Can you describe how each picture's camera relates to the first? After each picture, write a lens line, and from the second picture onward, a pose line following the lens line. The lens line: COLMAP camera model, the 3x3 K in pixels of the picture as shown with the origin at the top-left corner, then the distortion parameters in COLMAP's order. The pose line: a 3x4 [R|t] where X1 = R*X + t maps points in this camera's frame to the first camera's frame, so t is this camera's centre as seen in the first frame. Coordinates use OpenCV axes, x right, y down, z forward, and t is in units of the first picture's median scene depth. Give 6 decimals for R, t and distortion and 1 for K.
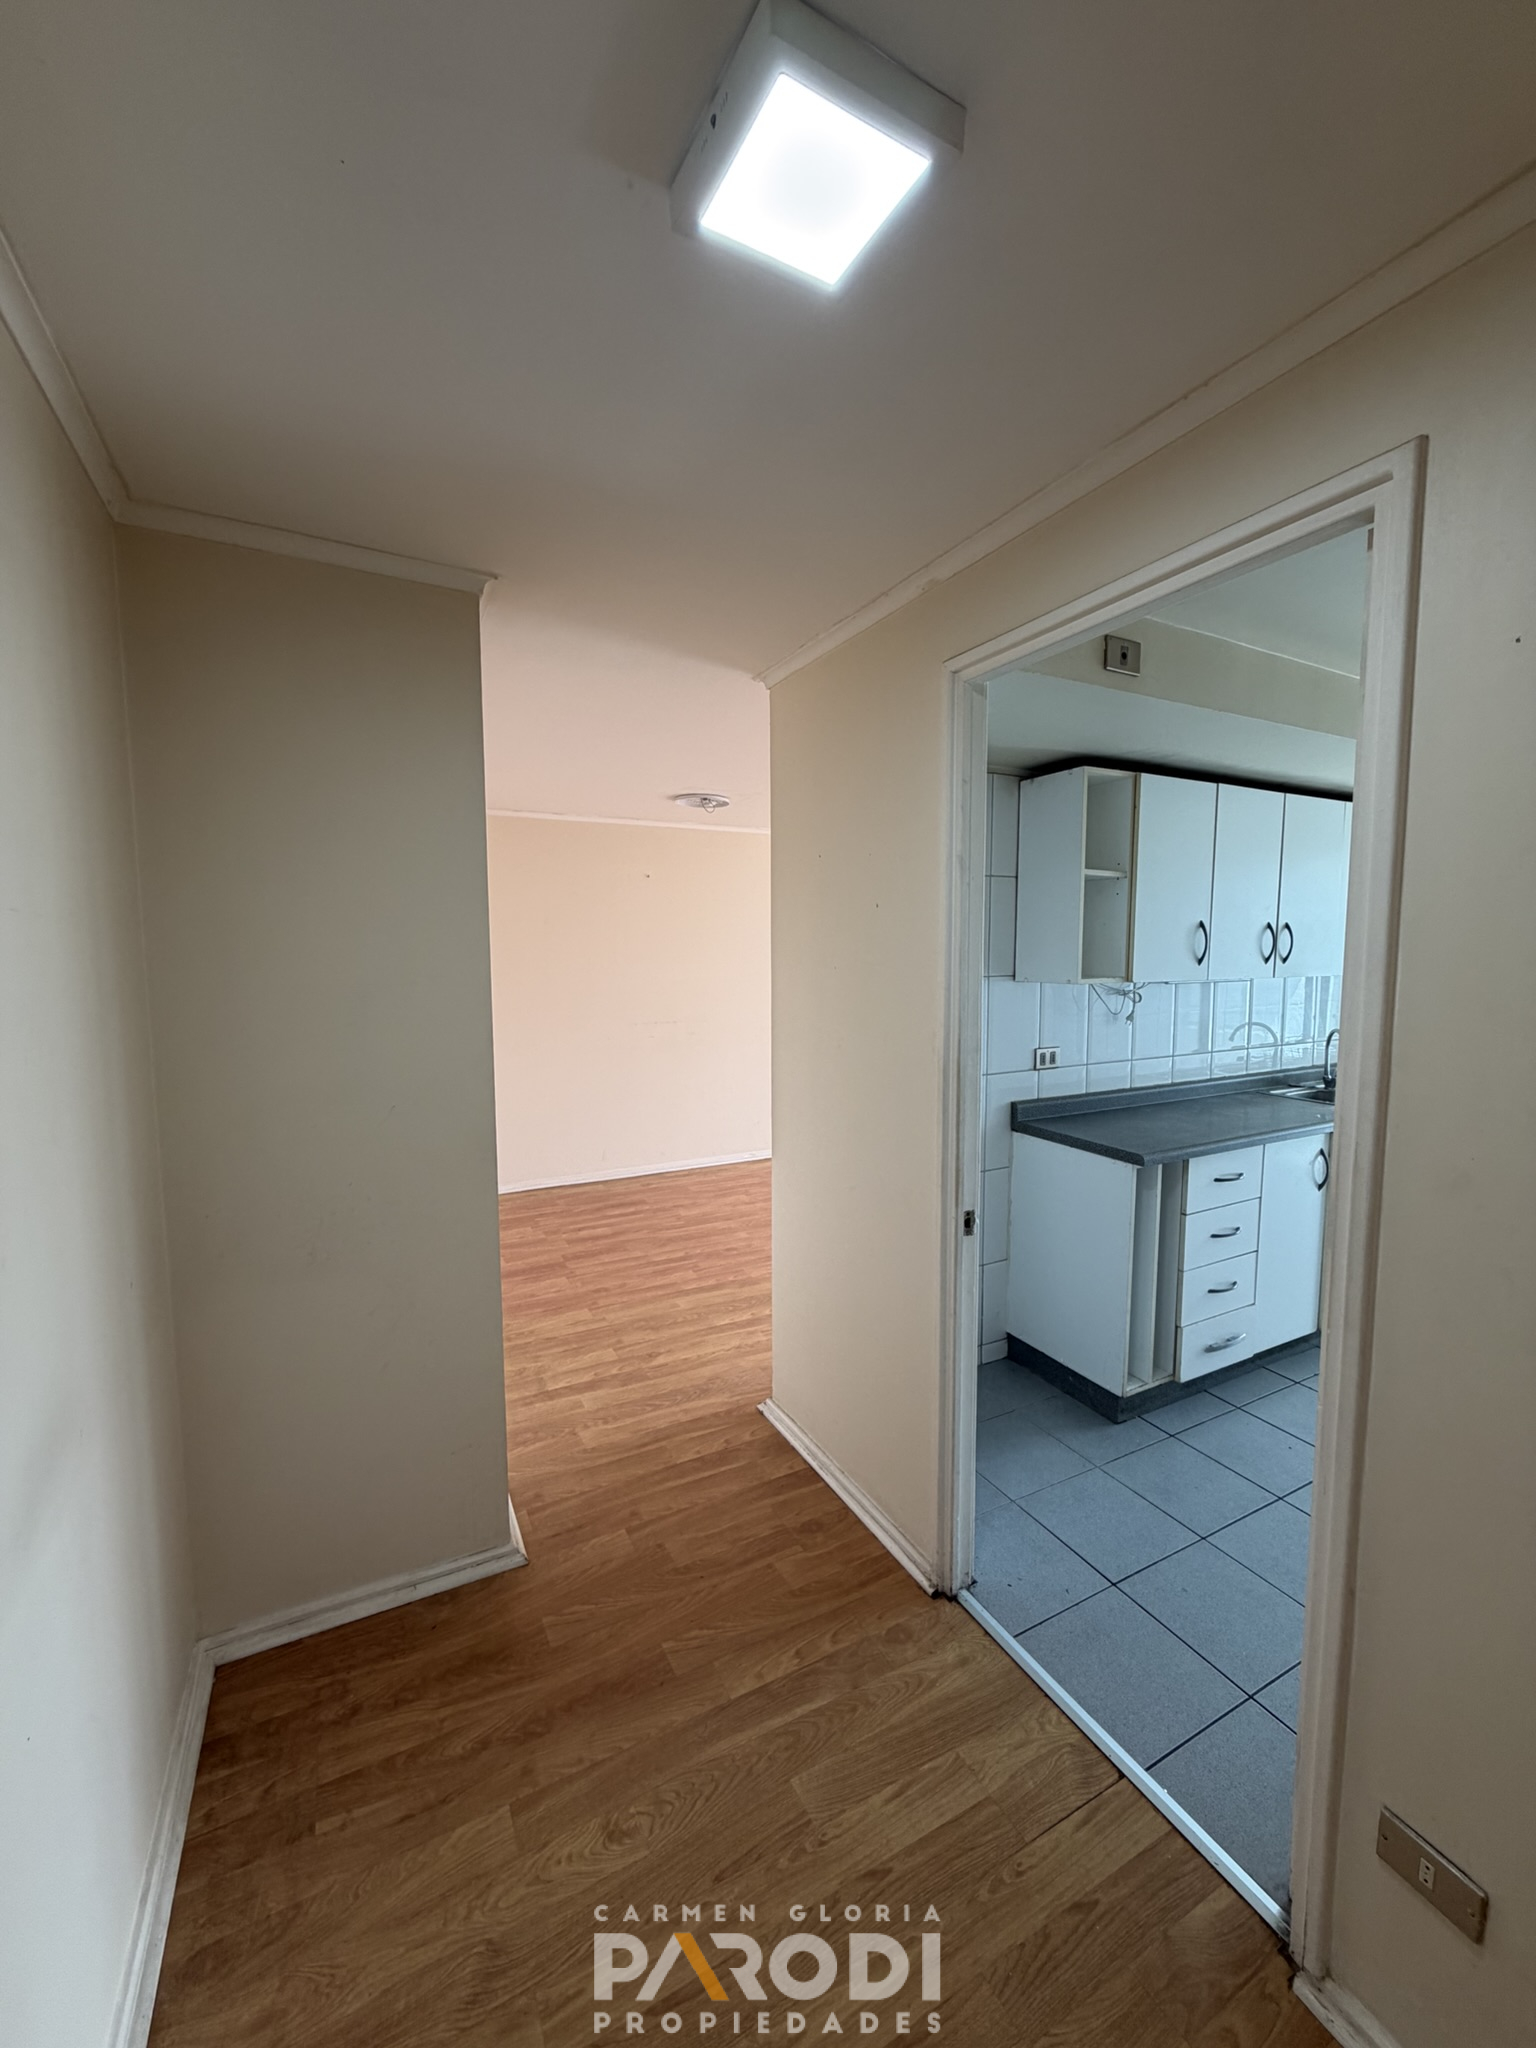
lens RADIAL K [[815.8, 0, 770.1], [0, 815.8, 1023.1], [0, 0, 1]] dist [0.000316, -0.000159]
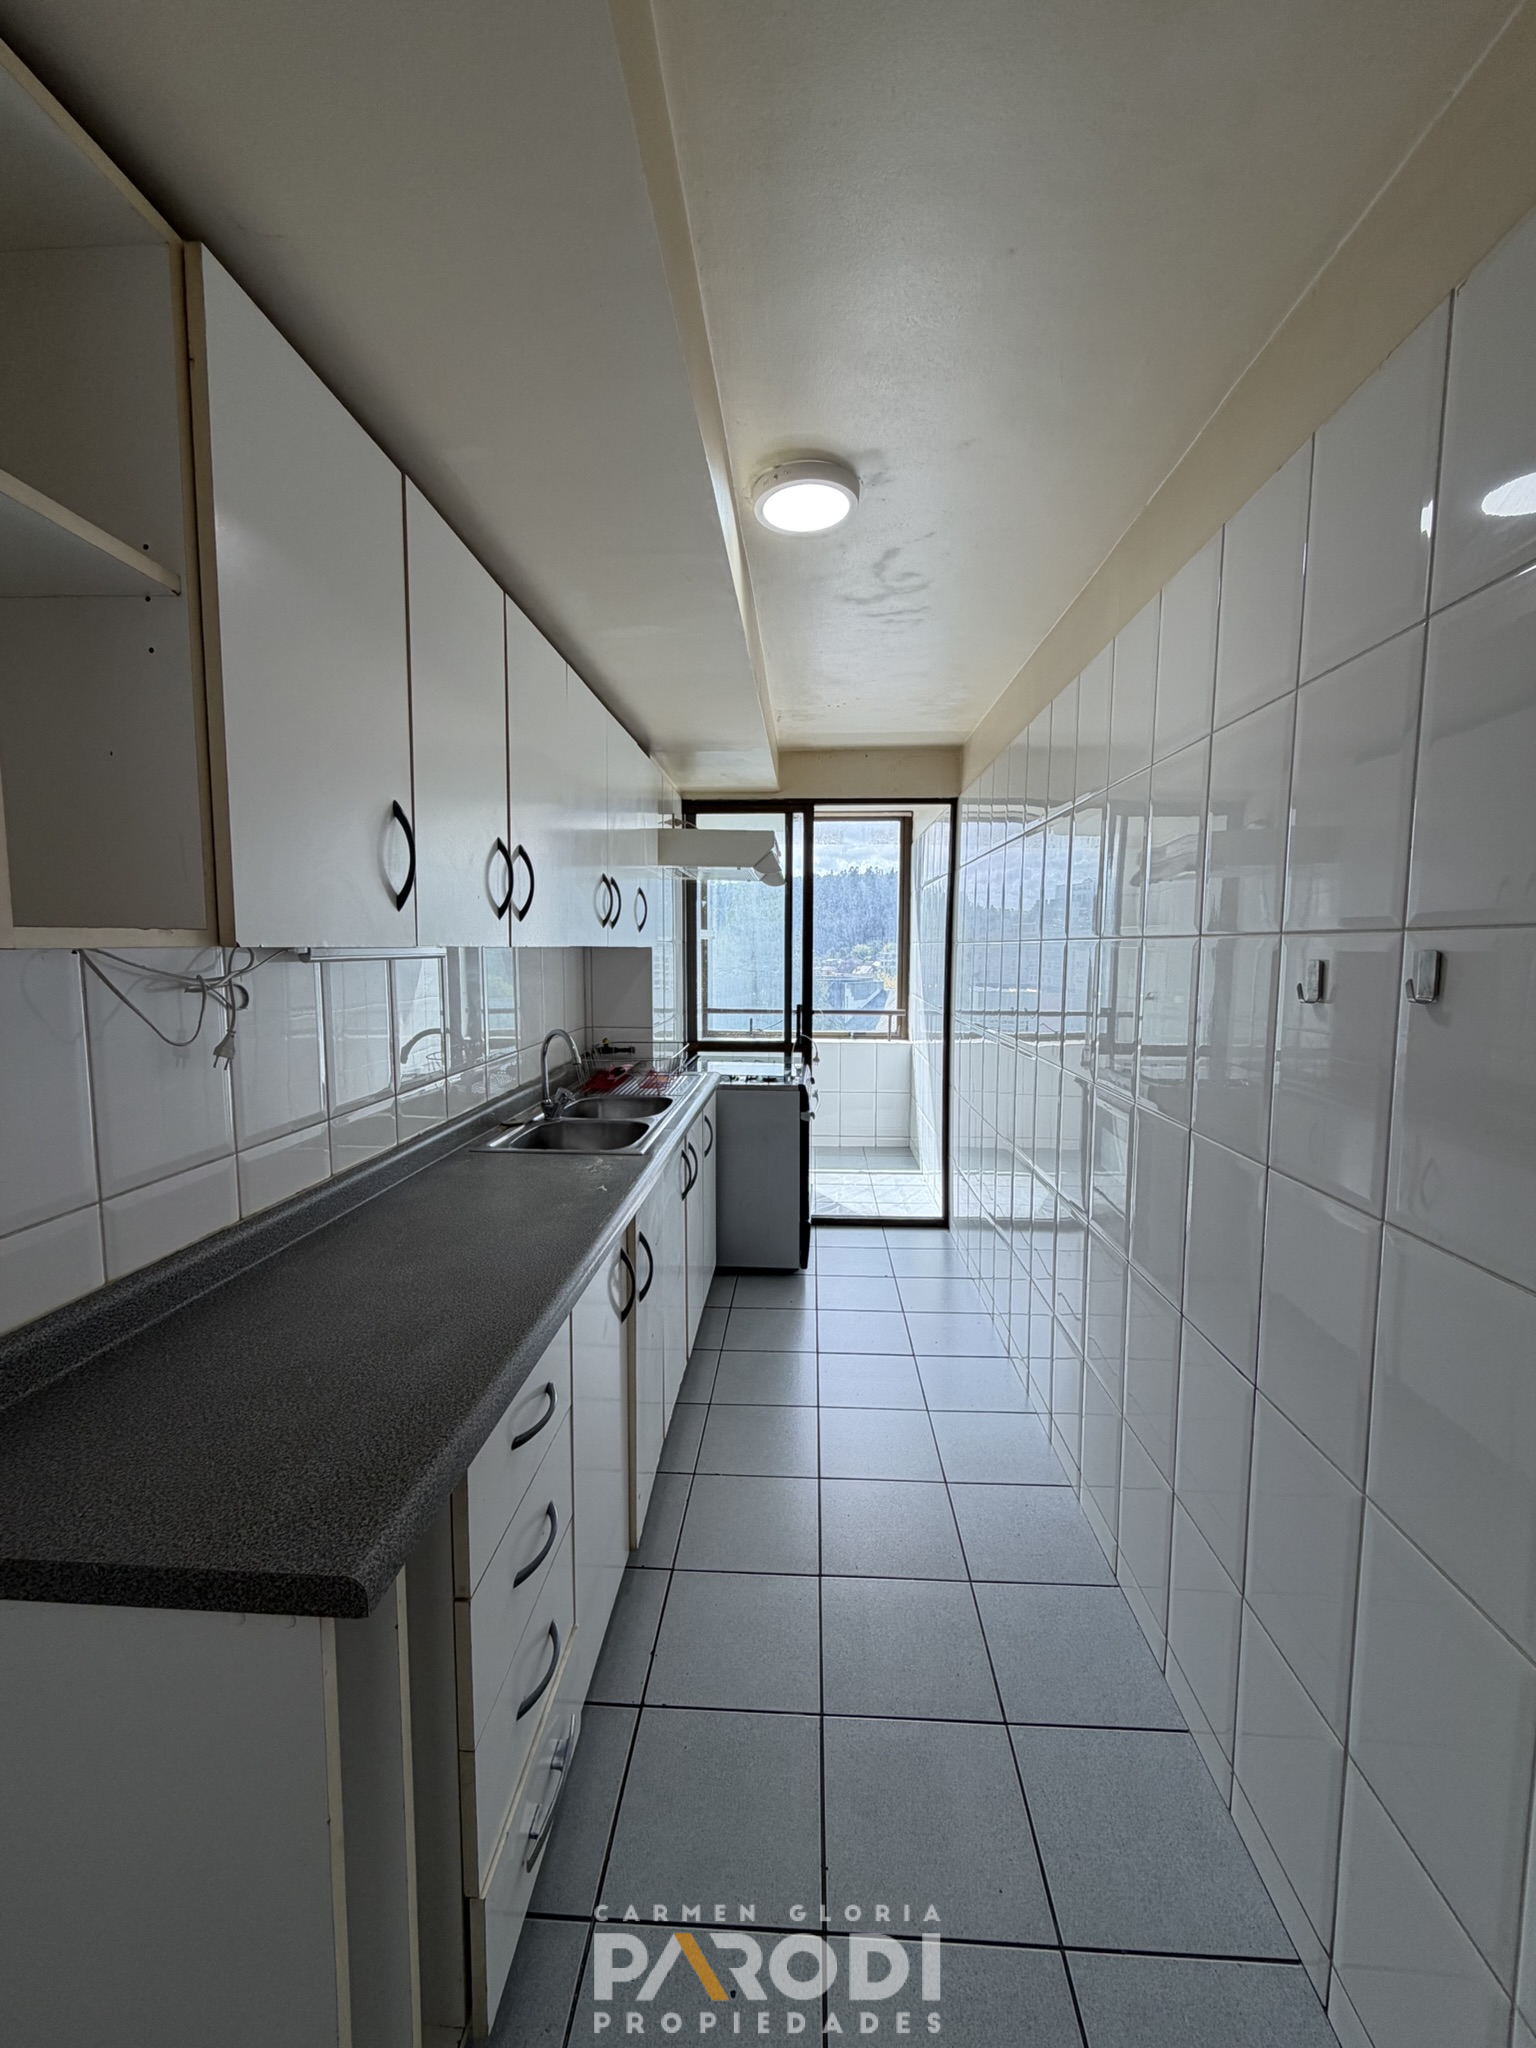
lens RADIAL K [[815.8, 0, 770.1], [0, 815.8, 1023.1], [0, 0, 1]] dist [0.000316, -0.000159]
pose [[0.510302, -0.075030, 0.856716, 0.259384], [0.073670, 0.996339, 0.043376, -0.017951], [-0.856834, 0.040980, 0.513961, 0.618483]]
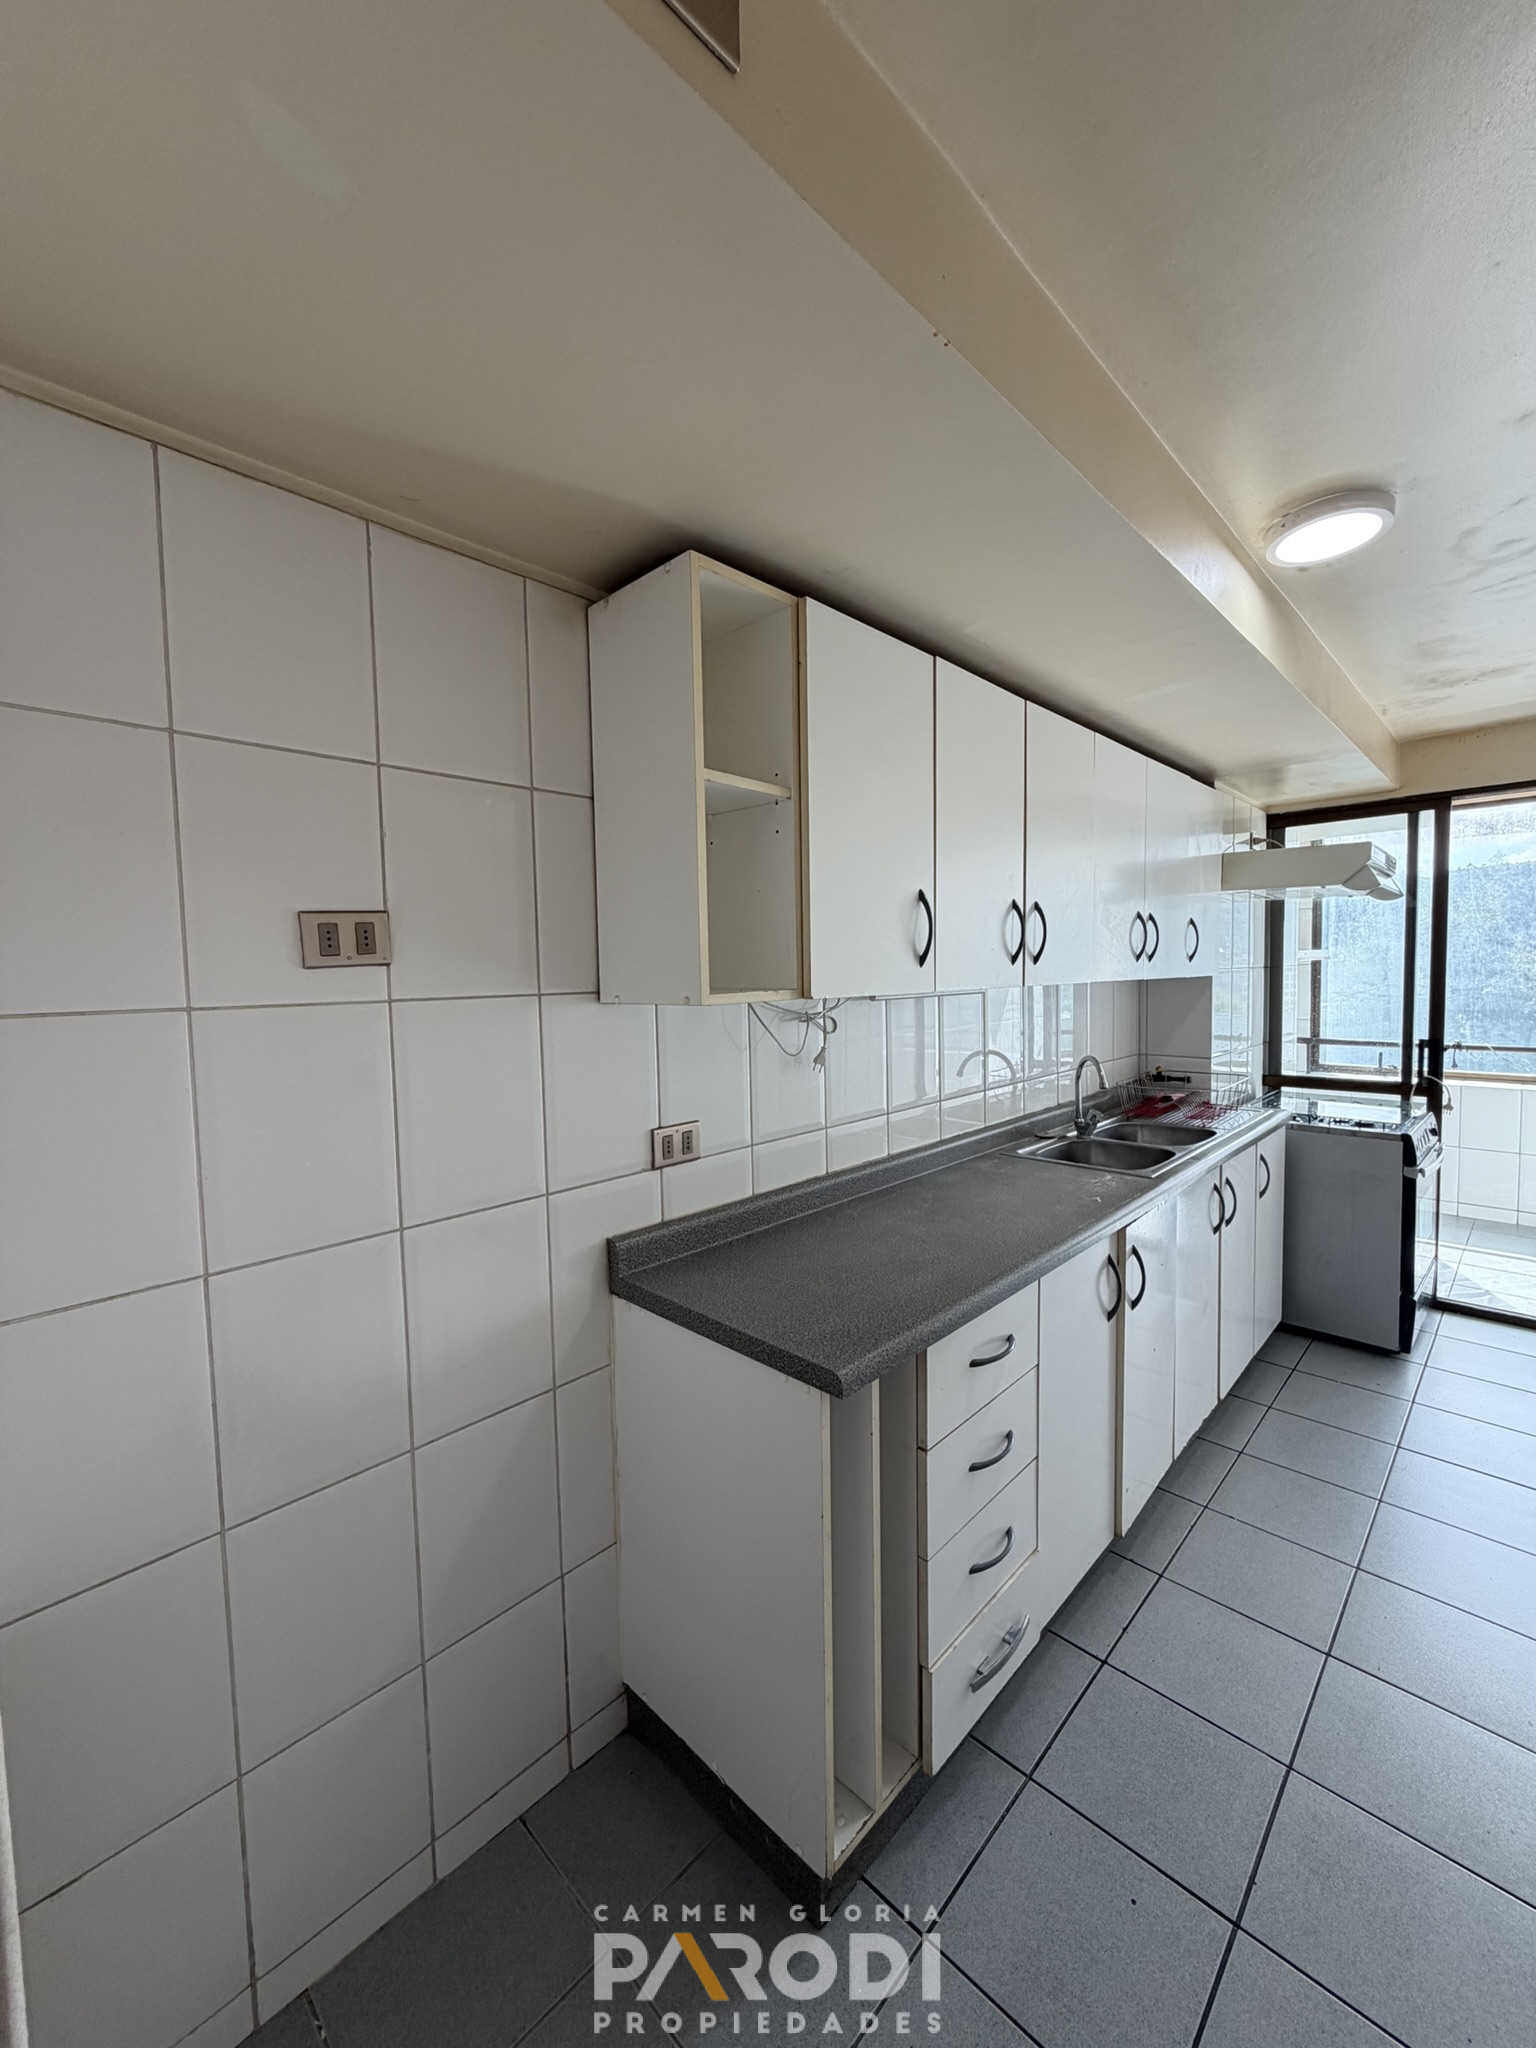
lens RADIAL K [[815.8, 0, 770.1], [0, 815.8, 1023.1], [0, 0, 1]] dist [0.000316, -0.000159]
pose [[0.949494, -0.035392, 0.311782, 0.238258], [0.045669, 0.998625, -0.025720, -0.020537], [-0.310443, 0.038660, 0.949806, 0.477297]]
